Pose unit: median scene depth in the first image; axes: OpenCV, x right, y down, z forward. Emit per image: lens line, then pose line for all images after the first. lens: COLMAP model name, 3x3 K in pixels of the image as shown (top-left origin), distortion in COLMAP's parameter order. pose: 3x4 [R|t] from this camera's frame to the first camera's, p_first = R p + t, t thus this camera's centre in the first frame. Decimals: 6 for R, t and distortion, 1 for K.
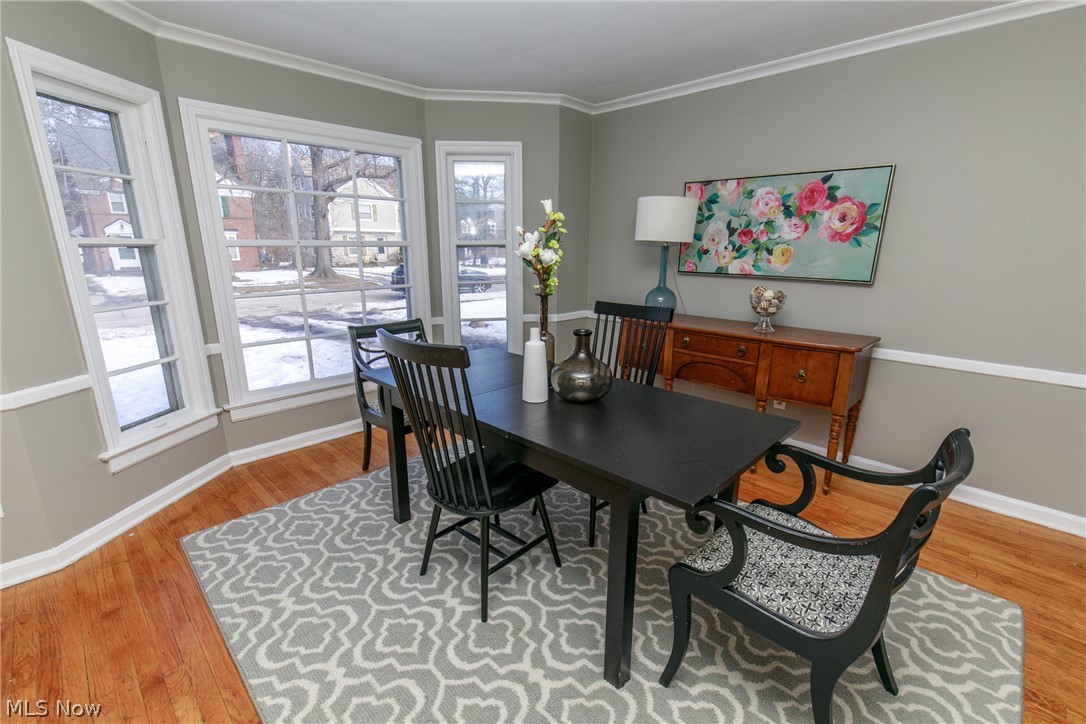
lens RADIAL K [[483.0, 0, 538.5], [0, 483.0, 356.0], [0, 0, 1]] dist [0.008753, 0.000059]
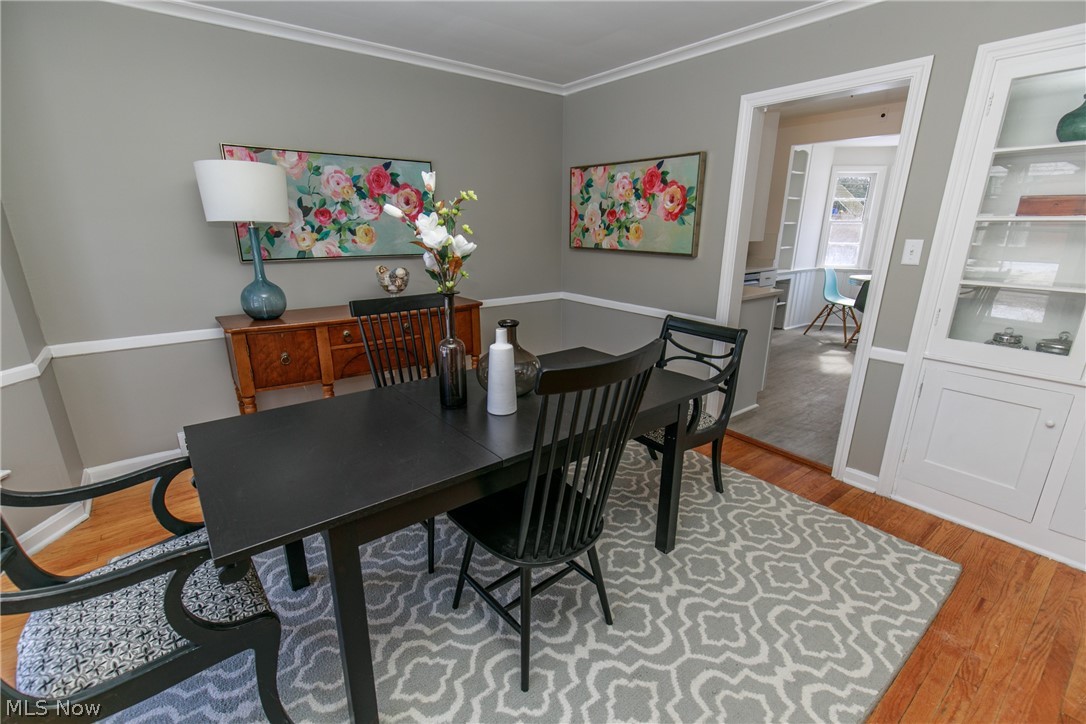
lens RADIAL K [[483.0, 0, 537.0], [0, 483.0, 371.5], [0, 0, 1]] dist [0.008753, 0.000059]
pose [[0.137565, -0.301587, 0.943462, -0.841395], [0.230390, 0.936135, 0.265652, -0.205360], [-0.963326, 0.180820, 0.198262, 0.803900]]
